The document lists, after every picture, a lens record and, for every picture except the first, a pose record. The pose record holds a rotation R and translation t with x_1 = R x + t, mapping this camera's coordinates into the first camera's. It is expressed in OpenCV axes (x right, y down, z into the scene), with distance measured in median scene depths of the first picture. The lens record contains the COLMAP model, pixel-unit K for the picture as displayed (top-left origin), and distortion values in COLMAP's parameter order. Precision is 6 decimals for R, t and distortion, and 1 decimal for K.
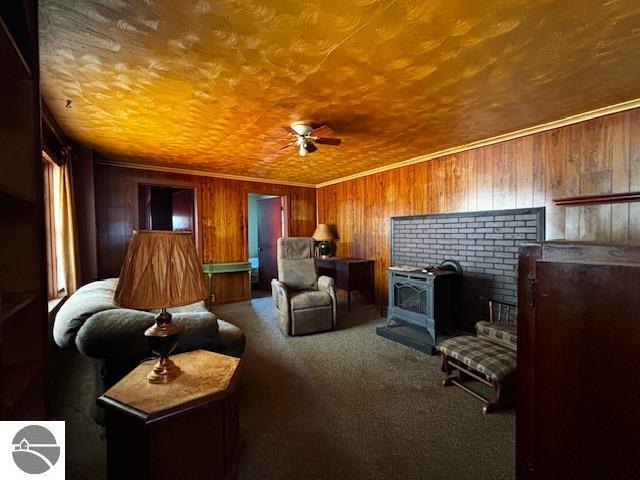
lens RADIAL K [[276.8, 0, 321.1], [0, 276.8, 237.1], [0, 0, 1]] dist [-0.003532, 0.000640]
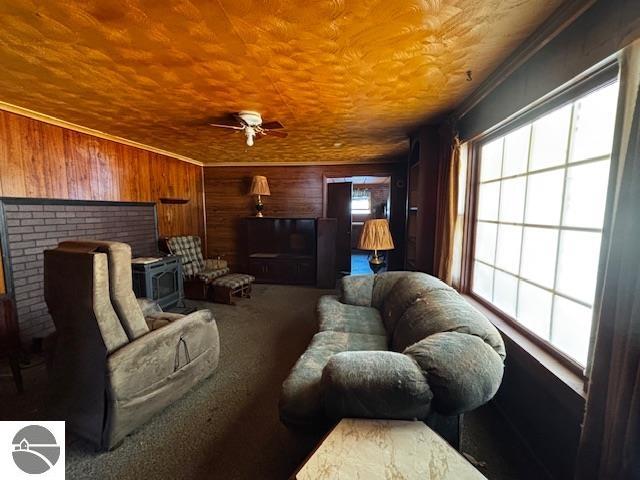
lens RADIAL K [[276.8, 0, 320.1], [0, 276.8, 241.8], [0, 0, 1]] dist [-0.003532, 0.000640]
pose [[-0.755384, -0.042655, 0.653893, -0.646834], [0.041095, 0.992831, 0.112238, -0.023355], [-0.653993, 0.111654, -0.748216, 1.138692]]
